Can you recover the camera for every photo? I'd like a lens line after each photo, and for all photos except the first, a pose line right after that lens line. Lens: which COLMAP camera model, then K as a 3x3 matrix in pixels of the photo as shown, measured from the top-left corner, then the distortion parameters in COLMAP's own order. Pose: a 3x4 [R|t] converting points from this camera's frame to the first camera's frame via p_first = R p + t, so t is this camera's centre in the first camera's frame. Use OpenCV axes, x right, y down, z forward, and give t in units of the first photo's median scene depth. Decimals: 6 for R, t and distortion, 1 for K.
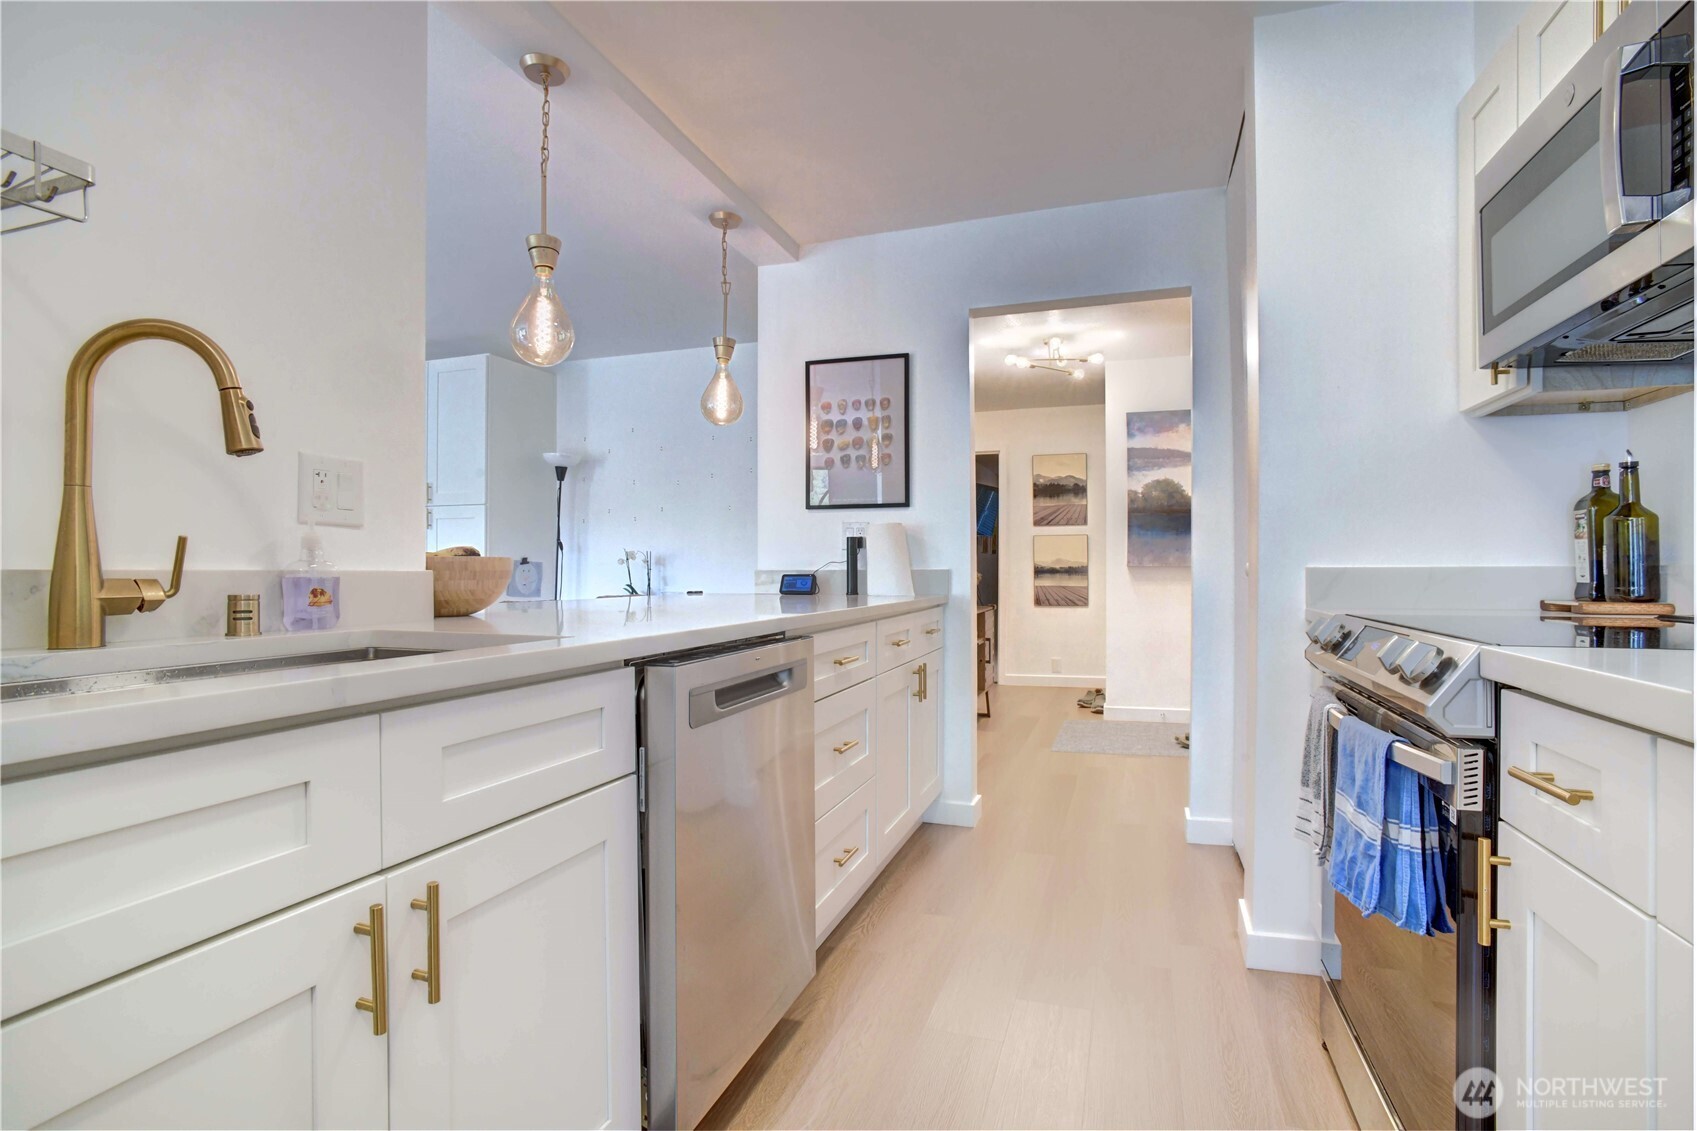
lens RADIAL K [[838.3, 0, 860.4], [0, 838.3, 565.4], [0, 0, 1]] dist [-0.064268, 0.031564]
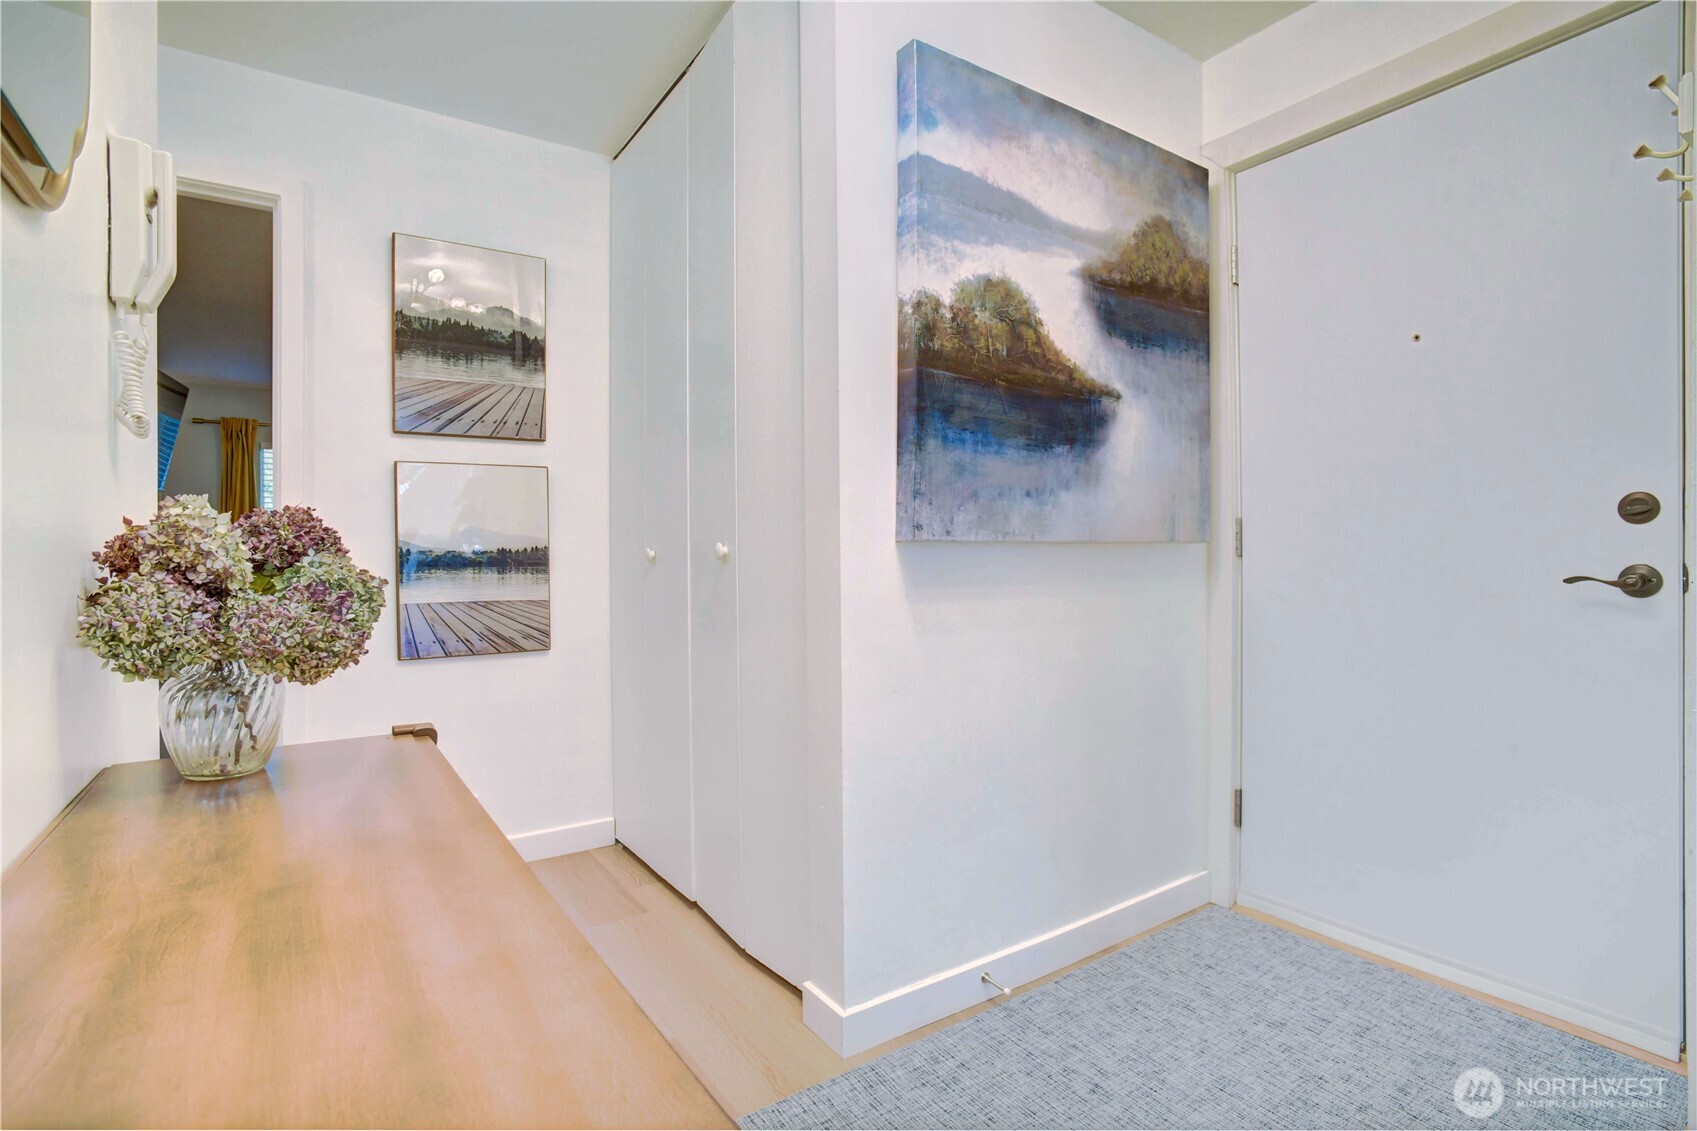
lens RADIAL K [[838.3, 0, 860.4], [0, 838.3, 565.4], [0, 0, 1]] dist [-0.064268, 0.031564]
pose [[0.605148, -0.010644, 0.796042, 0.051028], [0.003019, 0.999934, 0.011075, 0.005122], [-0.796107, -0.004299, 0.605140, 0.646601]]
